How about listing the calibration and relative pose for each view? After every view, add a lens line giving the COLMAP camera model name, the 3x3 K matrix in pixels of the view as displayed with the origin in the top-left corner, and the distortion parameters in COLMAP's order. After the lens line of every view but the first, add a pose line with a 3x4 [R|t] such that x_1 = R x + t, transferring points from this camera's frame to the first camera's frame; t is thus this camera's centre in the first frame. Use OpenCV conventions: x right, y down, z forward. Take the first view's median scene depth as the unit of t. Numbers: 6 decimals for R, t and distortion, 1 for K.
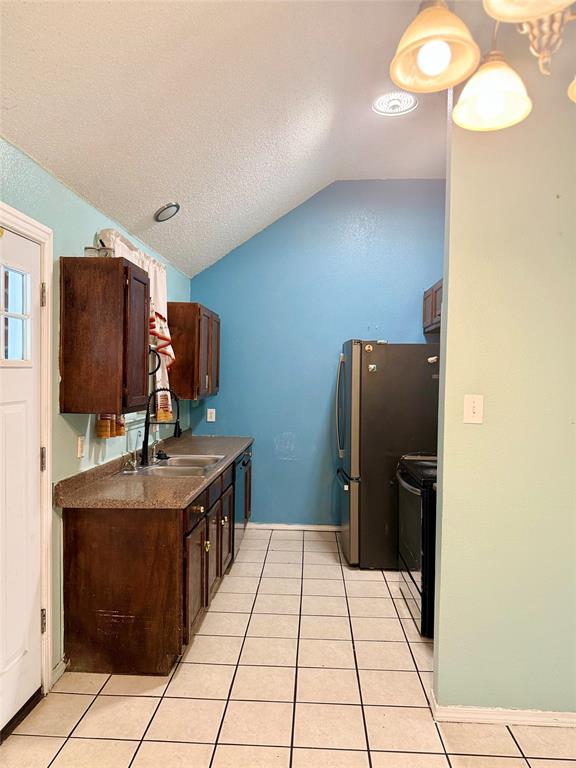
lens RADIAL K [[551.6, 0, 285.4], [0, 551.6, 387.8], [0, 0, 1]] dist [-0.005009, -0.005756]
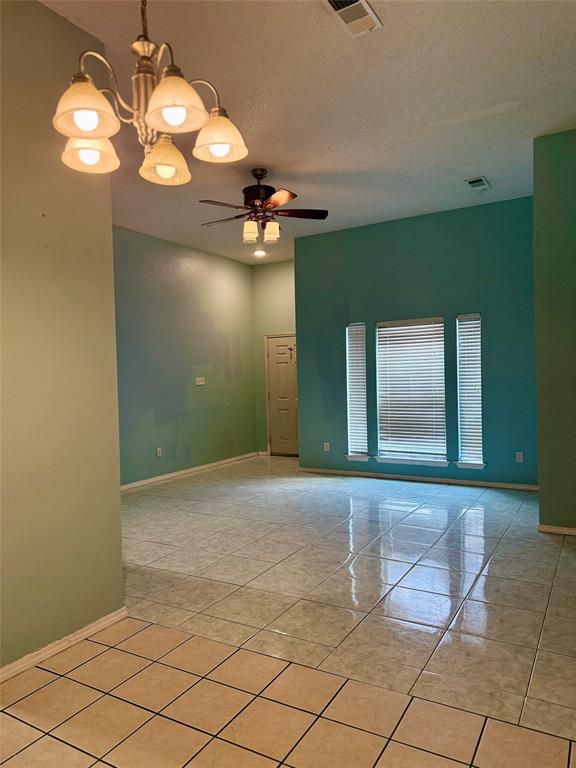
lens RADIAL K [[551.6, 0, 285.4], [0, 551.6, 387.8], [0, 0, 1]] dist [-0.005009, -0.005756]
pose [[0.461427, -0.060047, 0.885144, -0.298943], [0.062847, 0.997413, 0.034900, 0.020619], [-0.884949, 0.039525, 0.464007, -0.022098]]
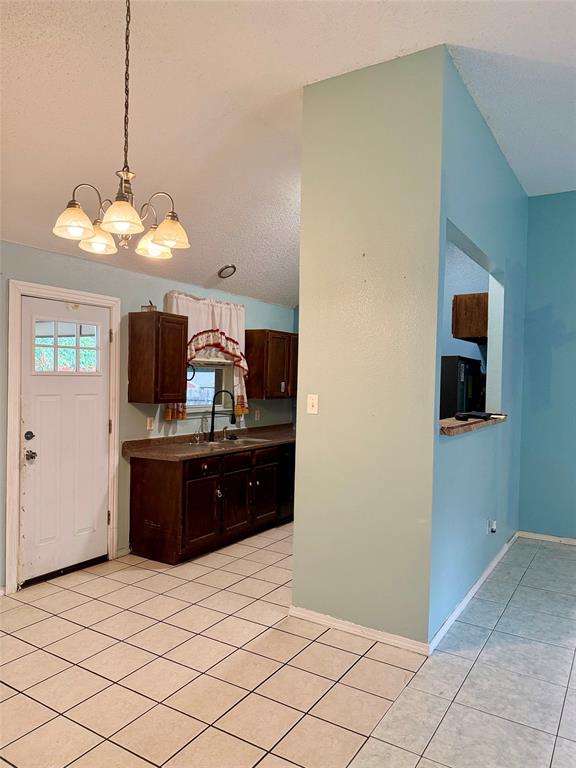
lens RADIAL K [[542.5, 0, 288.0], [0, 542.5, 384.0], [0, 0, 1]] dist [0.004371, 0.000120]
pose [[0.876352, 0.007562, -0.481611, 0.852179], [-0.019142, 0.999634, -0.019135, 0.012215], [0.481290, 0.025988, 0.876176, -0.258738]]
